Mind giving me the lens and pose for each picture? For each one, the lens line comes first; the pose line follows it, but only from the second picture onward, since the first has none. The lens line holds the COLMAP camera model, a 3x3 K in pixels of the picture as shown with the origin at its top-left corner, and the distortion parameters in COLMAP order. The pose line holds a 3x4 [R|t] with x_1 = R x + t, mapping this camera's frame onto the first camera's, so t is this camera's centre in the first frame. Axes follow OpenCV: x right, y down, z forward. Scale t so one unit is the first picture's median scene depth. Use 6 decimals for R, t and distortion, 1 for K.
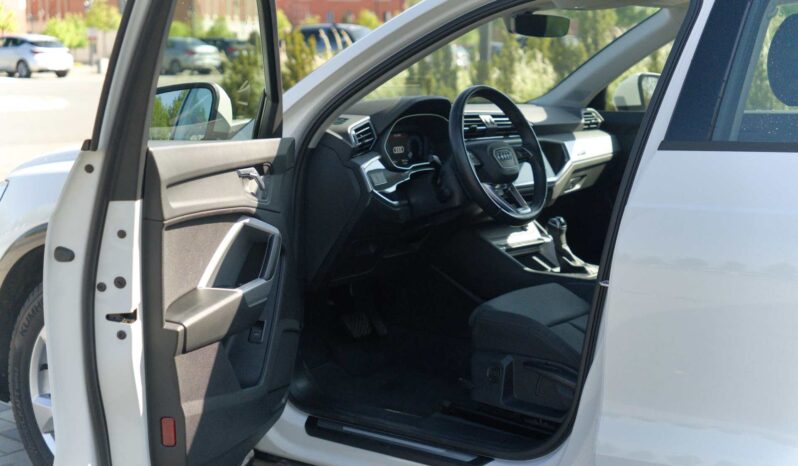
lens RADIAL K [[1243.6, 0, 399.0], [0, 1243.6, 233.0], [0, 0, 1]] dist [0.167020, -1.217817]
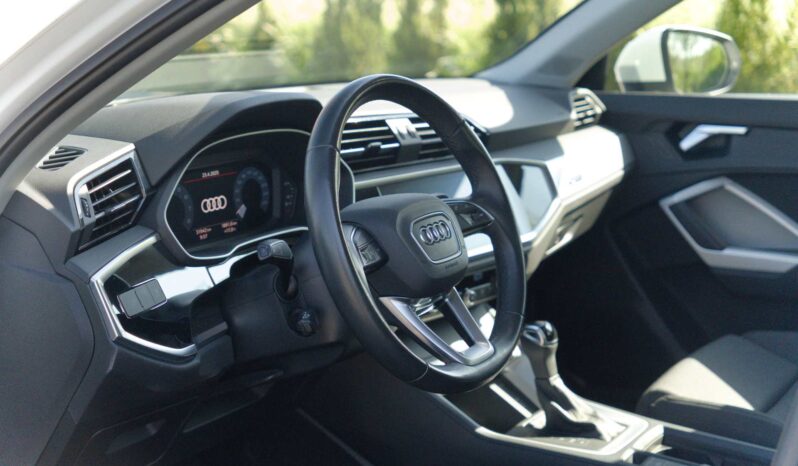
lens RADIAL K [[1243.6, 0, 399.0], [0, 1243.6, 233.0], [0, 0, 1]] dist [0.167020, -1.217817]
pose [[0.998593, -0.012042, 0.051640, 0.046970], [0.009082, 0.998323, 0.057166, -0.084879], [-0.052241, -0.056616, 0.997028, 0.534517]]
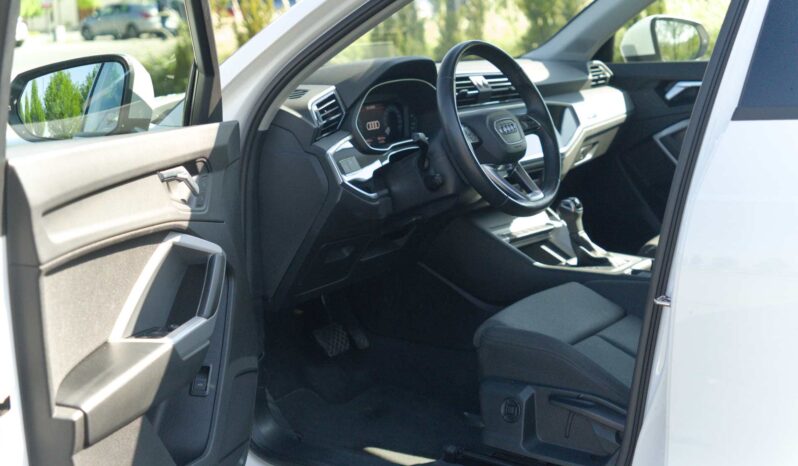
lens RADIAL K [[1243.6, 0, 399.0], [0, 1243.6, 233.0], [0, 0, 1]] dist [0.167020, -1.217817]
pose [[0.998585, -0.048425, 0.021971, -0.004776], [0.047590, 0.998180, 0.037042, -0.027342], [-0.023725, -0.035944, 0.999072, 0.200773]]
